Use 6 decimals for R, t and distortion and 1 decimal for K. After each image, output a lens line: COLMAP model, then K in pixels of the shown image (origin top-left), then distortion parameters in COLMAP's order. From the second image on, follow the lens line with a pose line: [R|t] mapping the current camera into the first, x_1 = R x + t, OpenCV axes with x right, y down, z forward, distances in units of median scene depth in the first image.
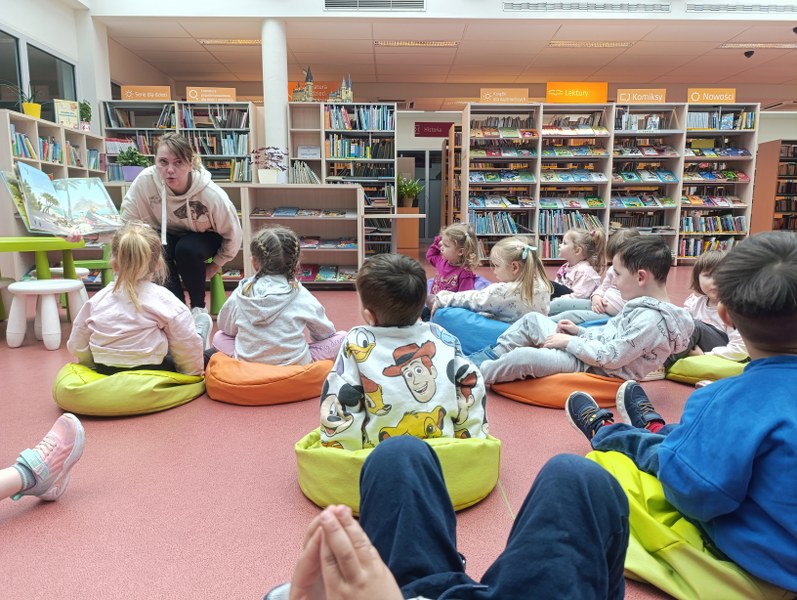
lens RADIAL K [[549.5, 0, 398.5], [0, 549.5, 300.0], [0, 0, 1]] dist [0.028277, -0.031400]
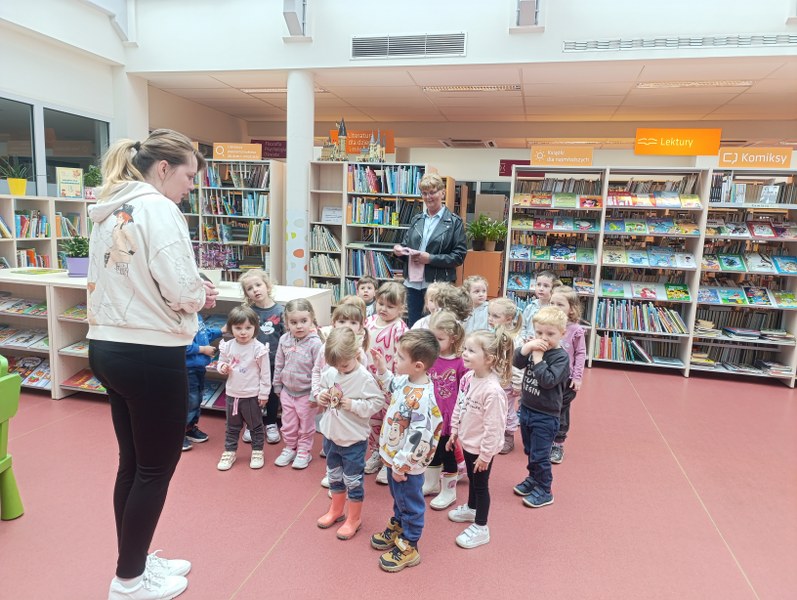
lens RADIAL K [[538.3, 0, 398.5], [0, 538.3, 300.0], [0, 0, 1]] dist [0.049635, -0.054506]
pose [[0.965486, 0.076552, -0.248952, 0.174996], [-0.077117, 0.996994, 0.007497, -0.146614], [0.248778, 0.011960, 0.968487, 0.177097]]
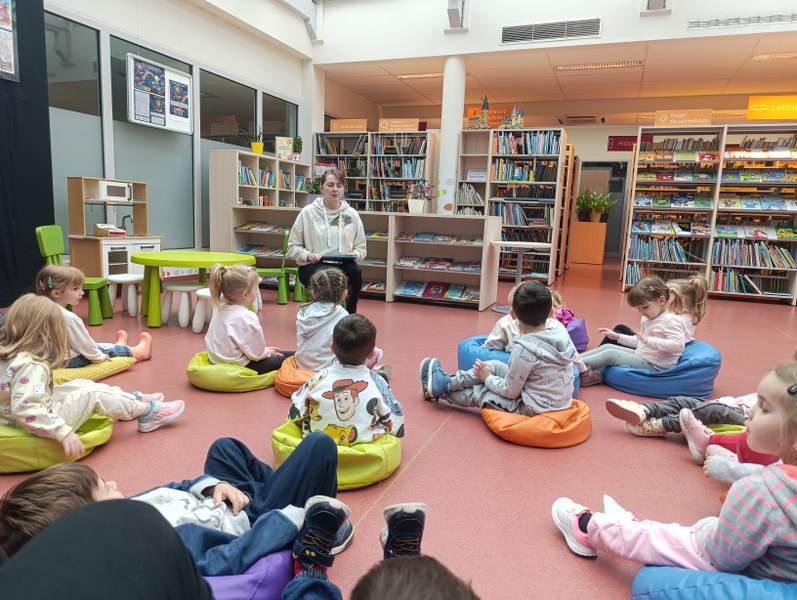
lens RADIAL K [[538.3, 0, 398.5], [0, 538.3, 300.0], [0, 0, 1]] dist [0.049635, -0.054506]
pose [[0.923091, 0.095317, -0.372583, 0.118170], [-0.094446, 0.995316, 0.020636, -0.029836], [0.372804, 0.016140, 0.927770, -0.046526]]
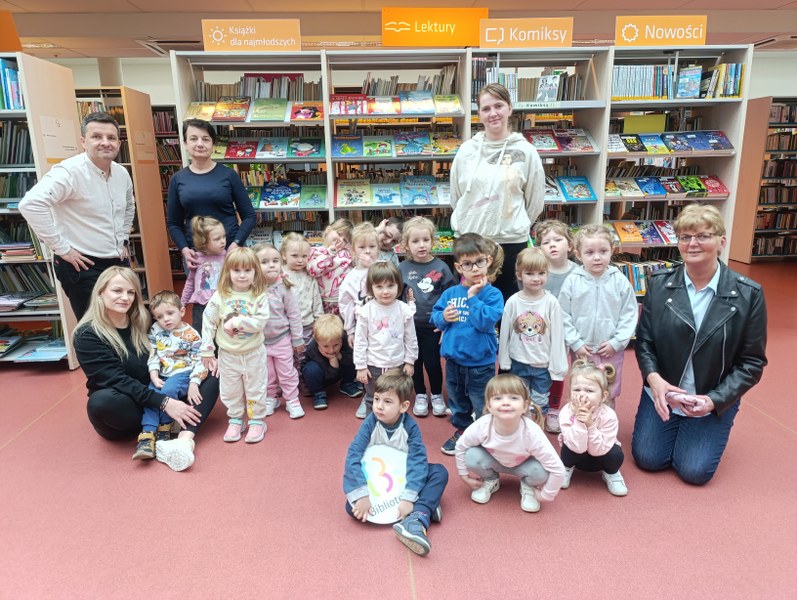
lens RADIAL K [[549.5, 0, 398.5], [0, 549.5, 300.0], [0, 0, 1]] dist [0.028277, -0.031400]
pose [[0.998551, -0.031931, 0.043306, 0.293903], [0.027486, 0.994648, 0.099595, -0.178932], [-0.046254, -0.098260, 0.994085, 0.478642]]
